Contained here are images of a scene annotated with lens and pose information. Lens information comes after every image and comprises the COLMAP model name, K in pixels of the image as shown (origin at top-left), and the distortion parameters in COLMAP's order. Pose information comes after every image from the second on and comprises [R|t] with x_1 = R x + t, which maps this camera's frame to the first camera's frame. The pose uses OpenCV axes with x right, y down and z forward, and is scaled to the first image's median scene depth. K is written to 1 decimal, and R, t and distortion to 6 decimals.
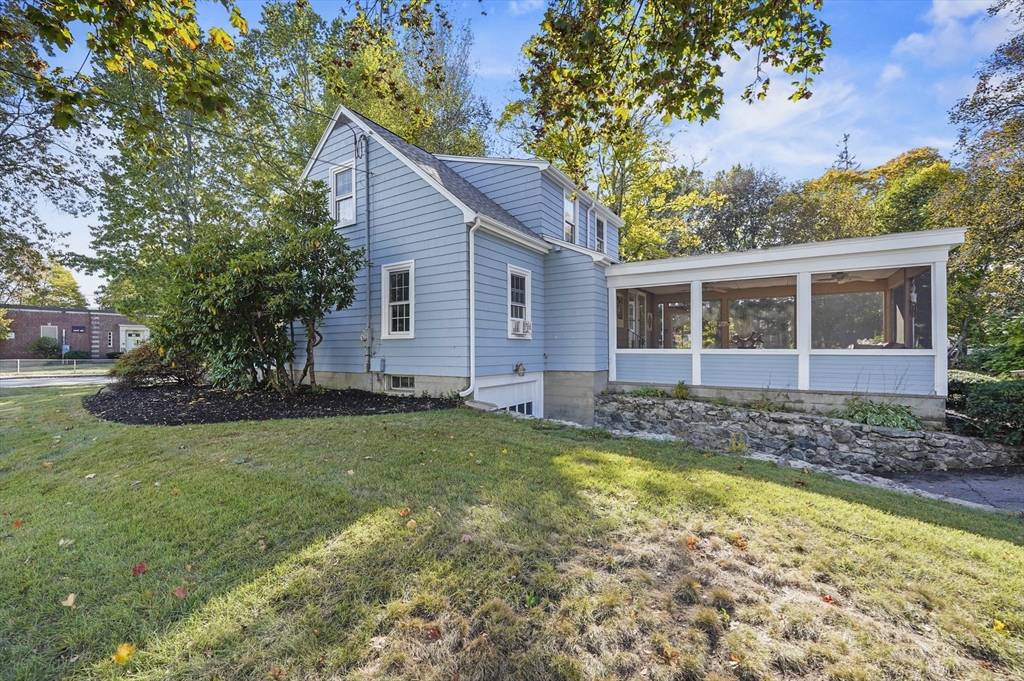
lens RADIAL K [[411.1, 0, 512.0], [0, 411.1, 340.5], [0, 0, 1]] dist [-0.001009, -0.000064]
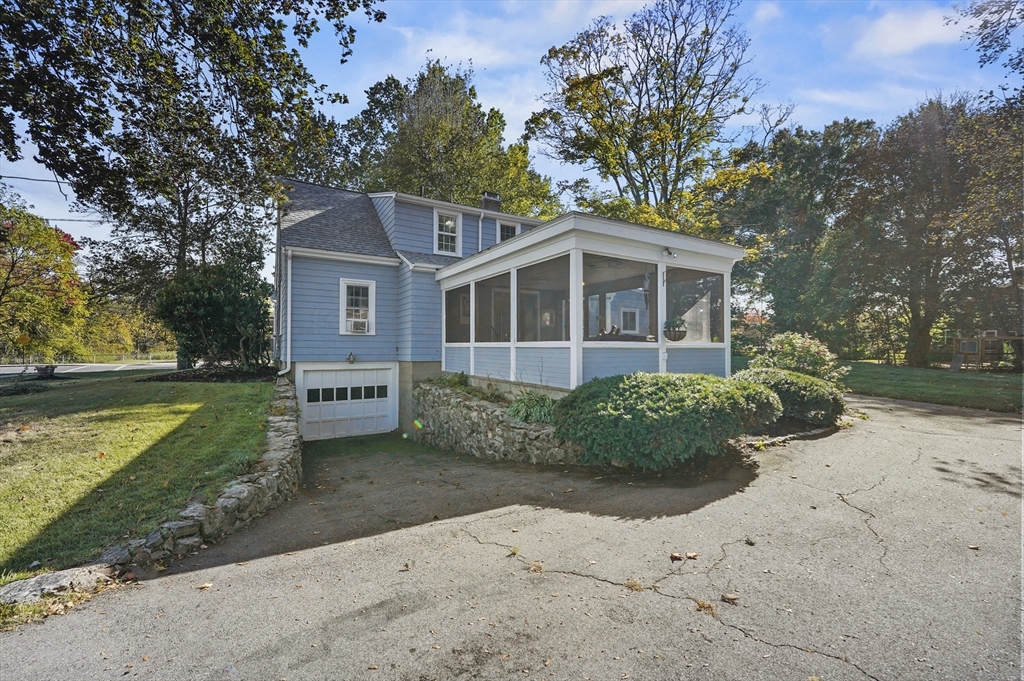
lens RADIAL K [[411.1, 0, 512.0], [0, 411.1, 340.5], [0, 0, 1]] dist [-0.001009, -0.000064]
pose [[0.894914, -0.007102, -0.446182, 1.036288], [0.011912, 0.999897, 0.007977, 0.008269], [0.446080, -0.012454, 0.894907, 0.062924]]
